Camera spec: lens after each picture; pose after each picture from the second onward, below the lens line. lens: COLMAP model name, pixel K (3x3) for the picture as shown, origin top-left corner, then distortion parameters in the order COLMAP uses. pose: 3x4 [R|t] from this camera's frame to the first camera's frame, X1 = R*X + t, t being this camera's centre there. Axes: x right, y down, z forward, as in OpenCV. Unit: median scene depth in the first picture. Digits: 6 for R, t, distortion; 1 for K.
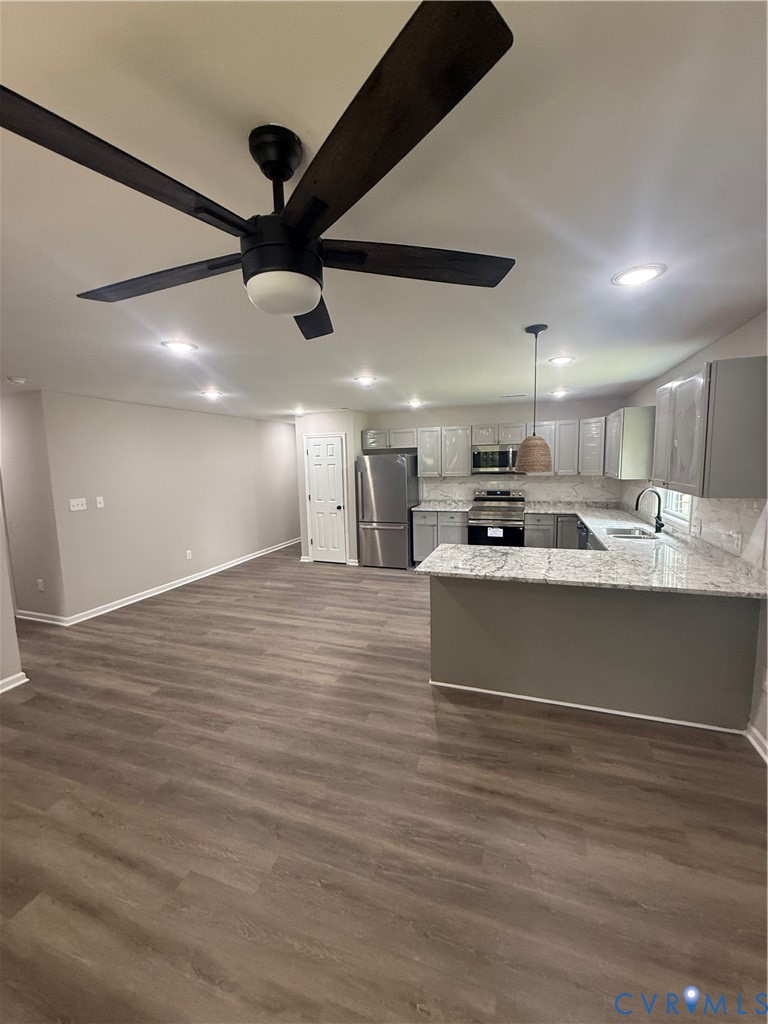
lens RADIAL K [[409.9, 0, 383.7], [0, 409.9, 510.4], [0, 0, 1]] dist [-0.001437, 0.000410]
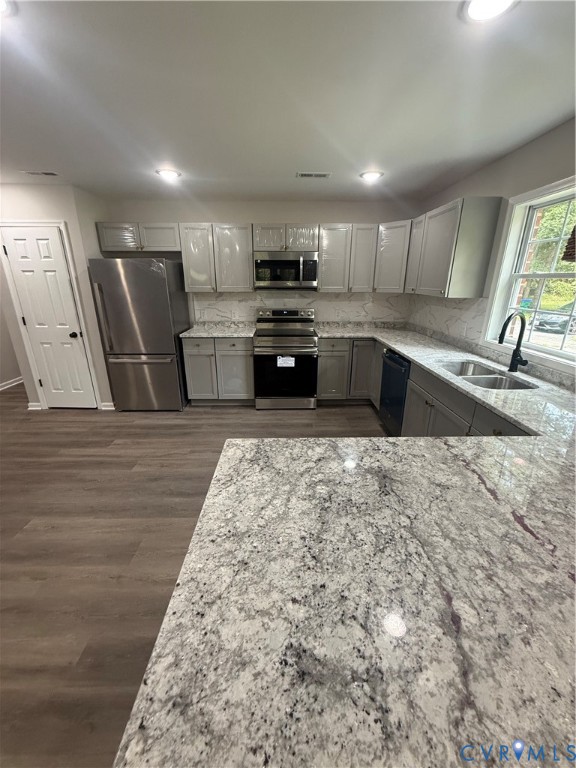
lens RADIAL K [[307.4, 0, 288.2], [0, 307.4, 382.7], [0, 0, 1]] dist [-0.001437, 0.000410]
pose [[0.934650, -0.086556, 0.344873, 0.051802], [0.017239, 0.979809, 0.199193, -0.027235], [-0.355151, -0.180230, 0.917270, 0.383383]]
